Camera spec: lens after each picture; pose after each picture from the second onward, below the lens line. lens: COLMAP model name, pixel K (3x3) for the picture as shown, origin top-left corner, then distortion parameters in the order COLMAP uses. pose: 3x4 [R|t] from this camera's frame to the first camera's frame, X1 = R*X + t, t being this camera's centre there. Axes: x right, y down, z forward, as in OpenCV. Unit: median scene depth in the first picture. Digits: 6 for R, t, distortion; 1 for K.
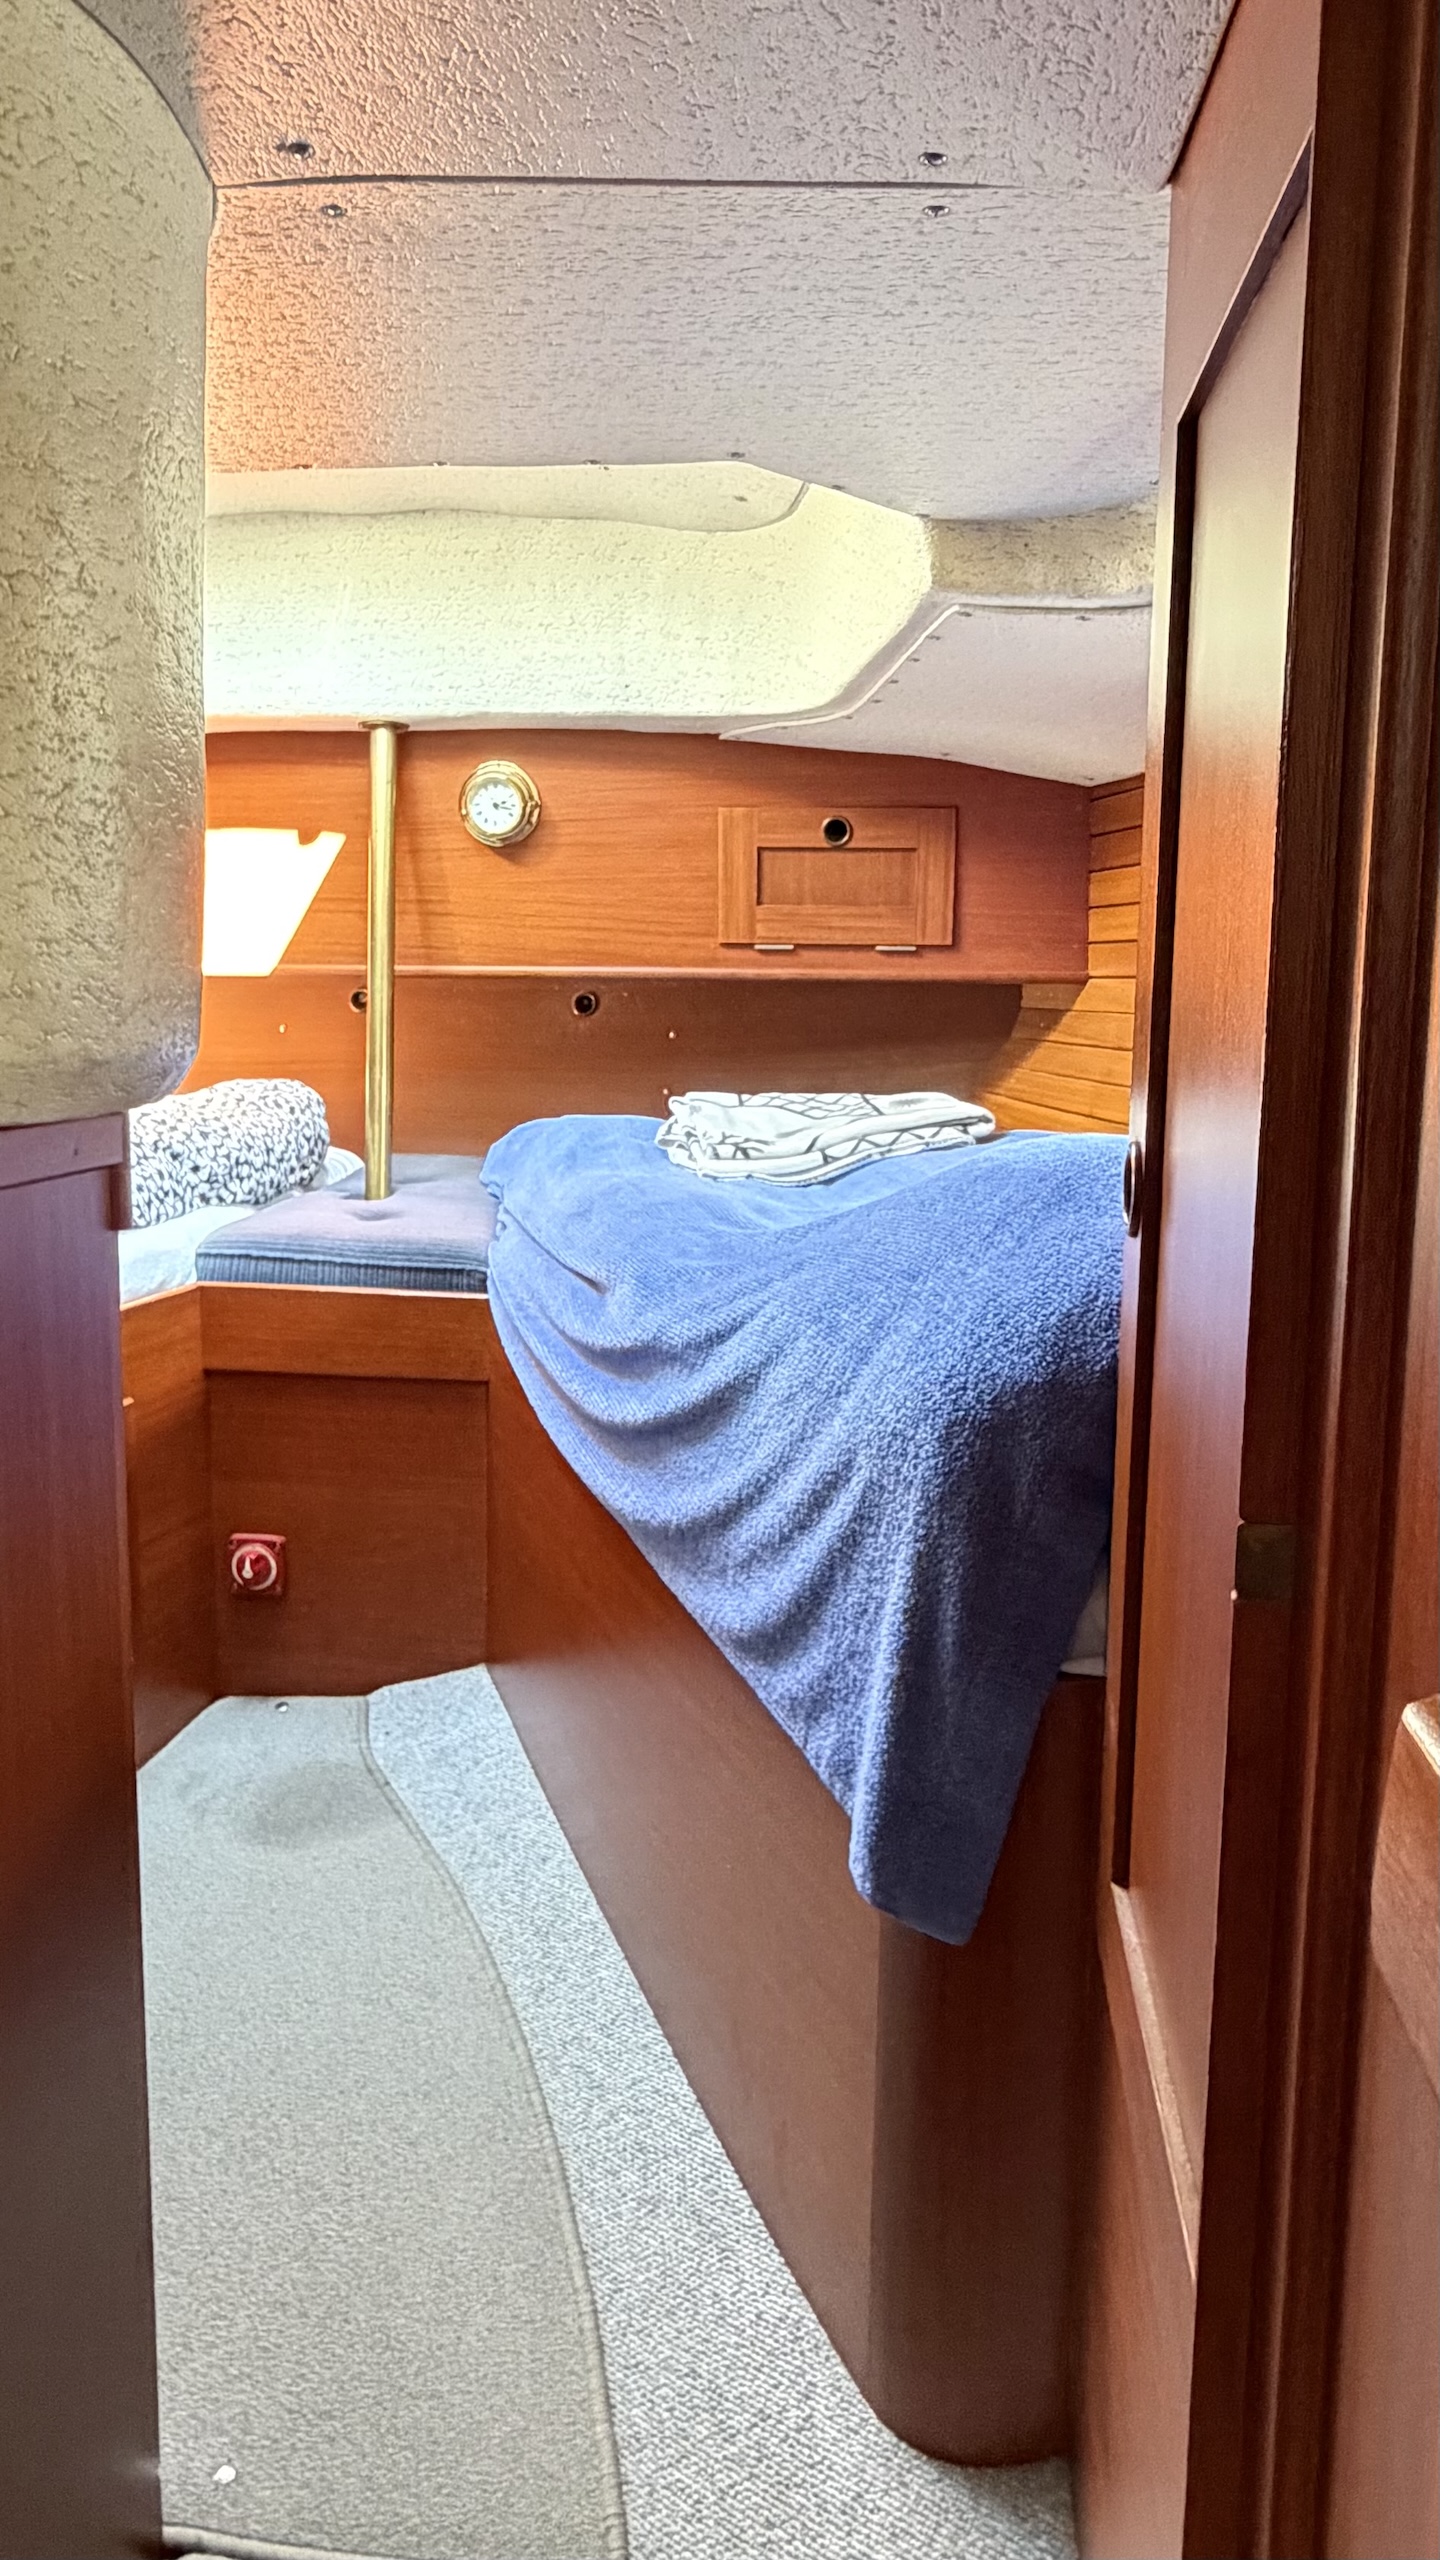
lens RADIAL K [[1840.9, 0, 720.0], [0, 1840.9, 1280.0], [0, 0, 1]] dist [0.004999, 0.000622]
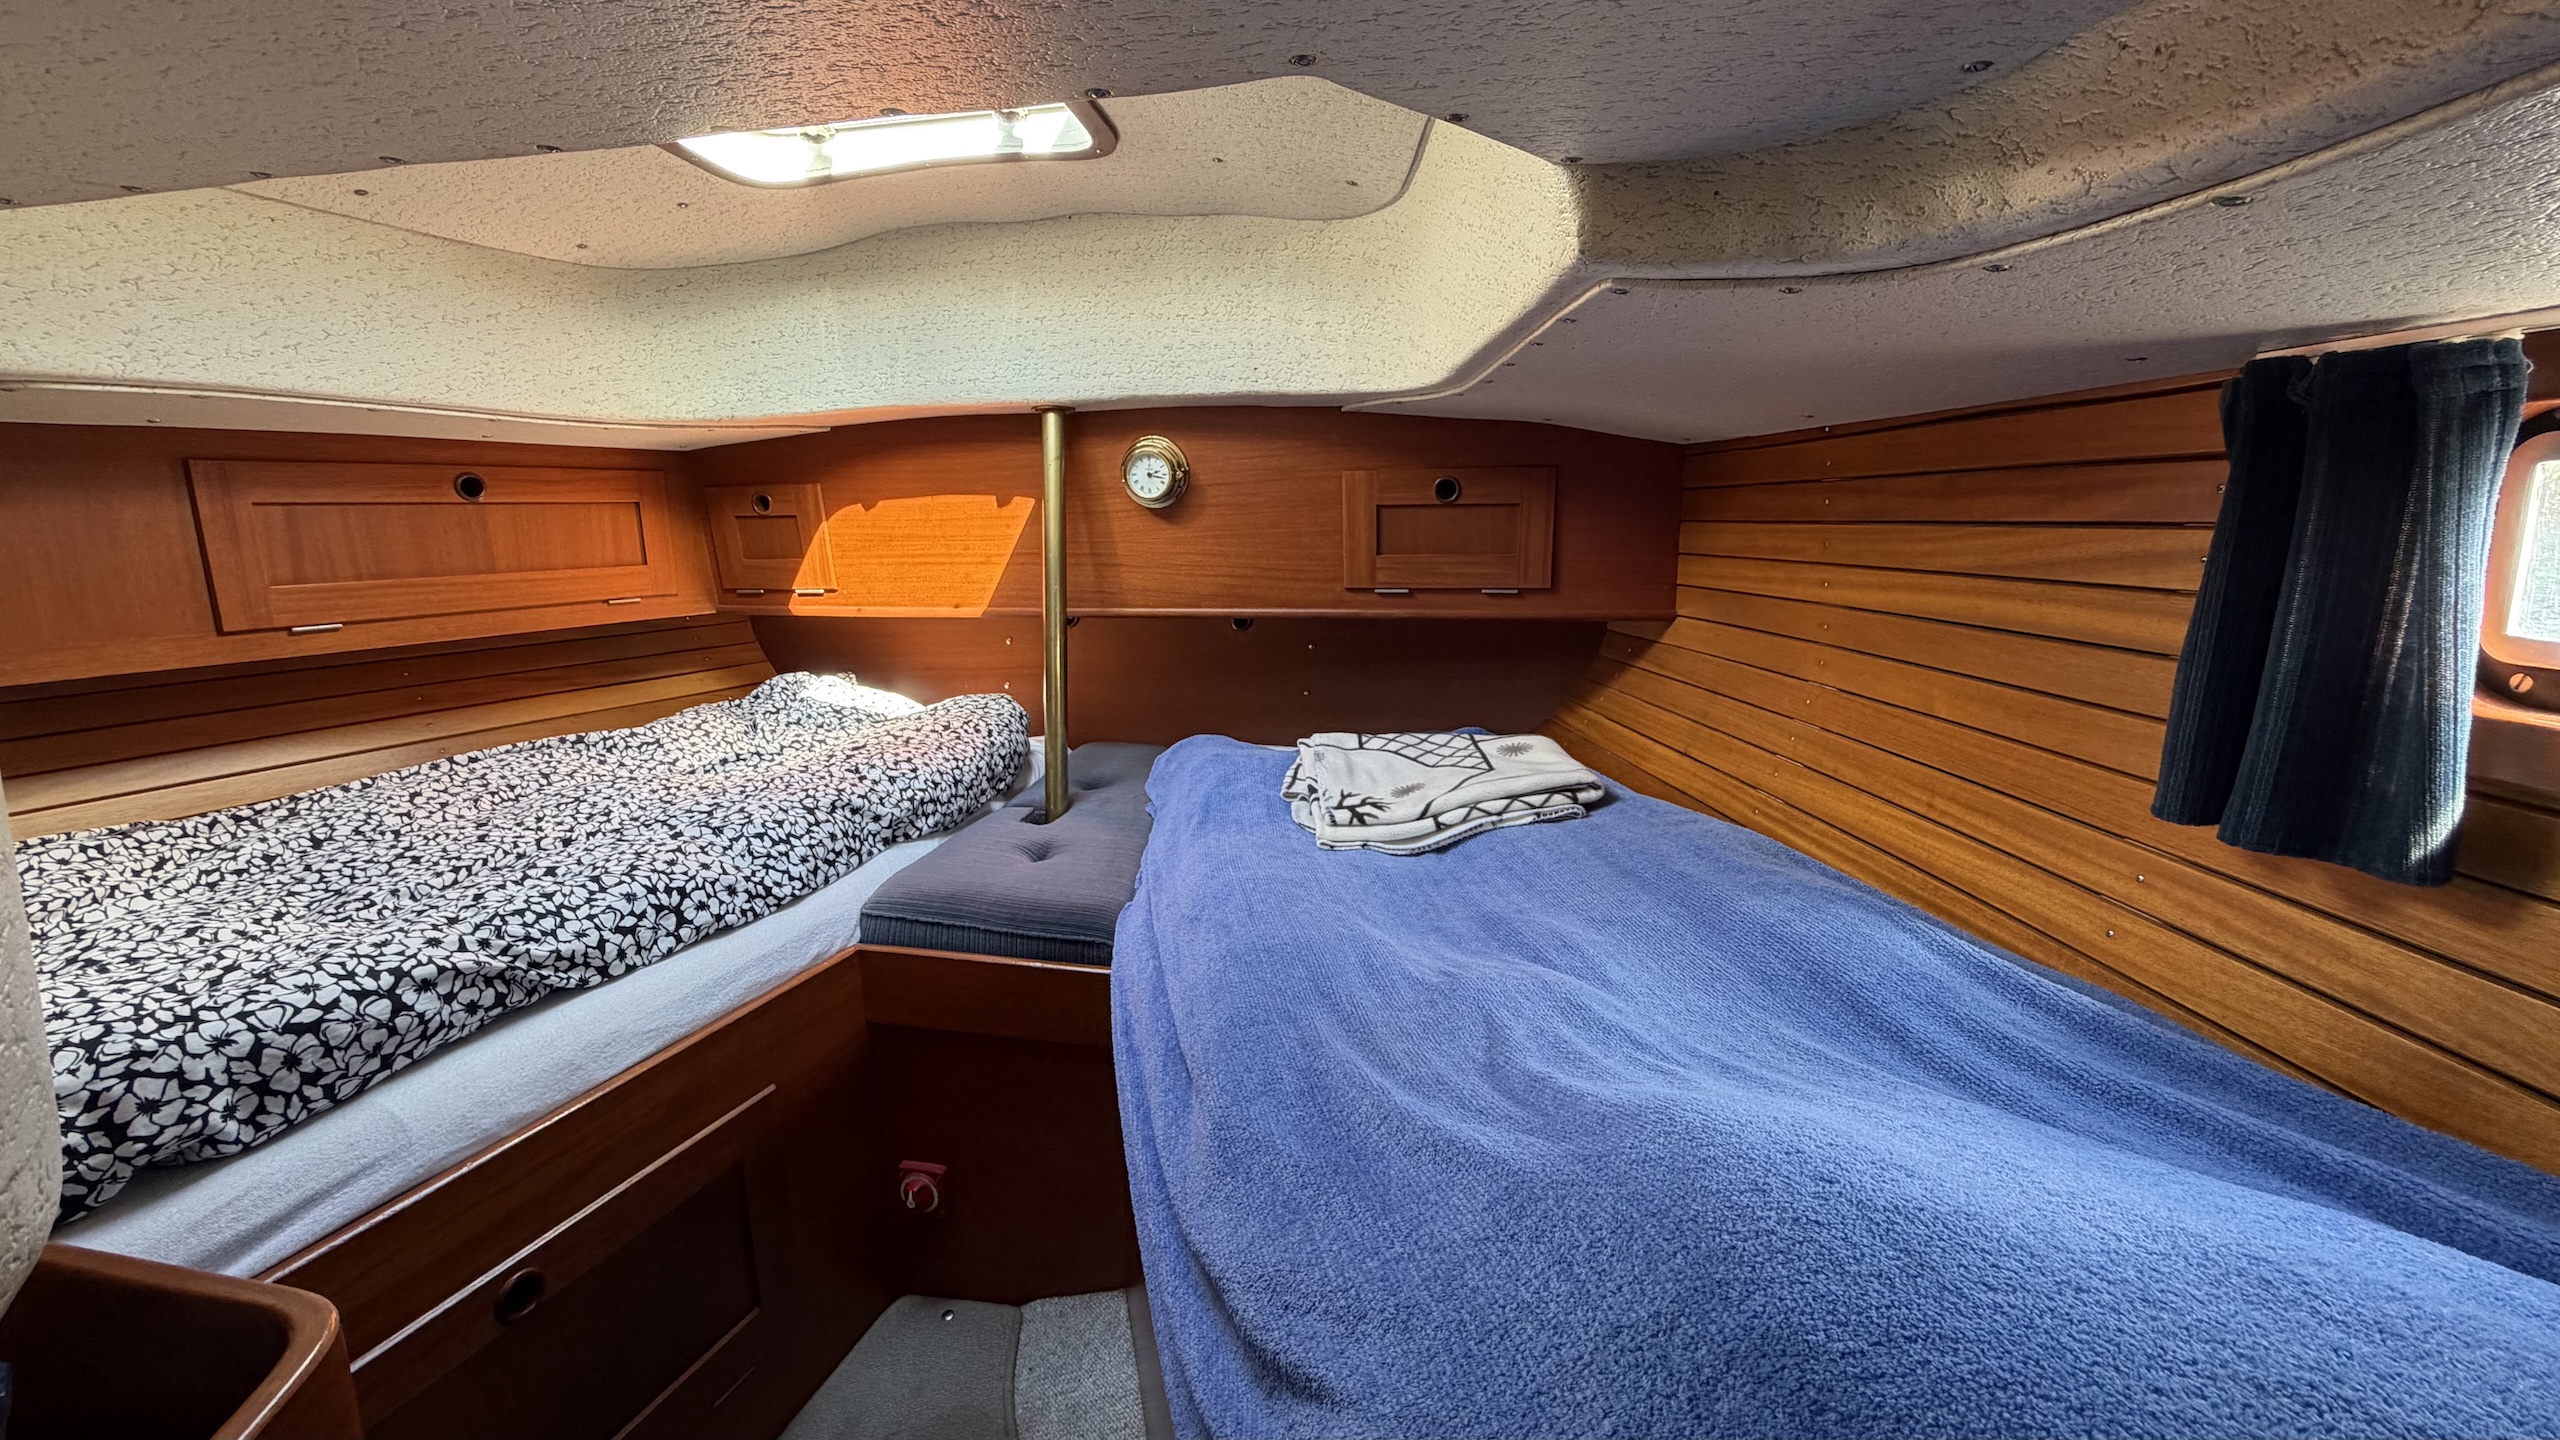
lens RADIAL K [[1019.8, 0, 1280.0], [0, 1019.8, 720.0], [0, 0, 1]] dist [0.001346, 0.000139]
pose [[0.995466, -0.004901, -0.094992, 0.021148], [0.009522, 0.998789, 0.048259, -0.141576], [0.094640, -0.048944, 0.994308, 0.383040]]
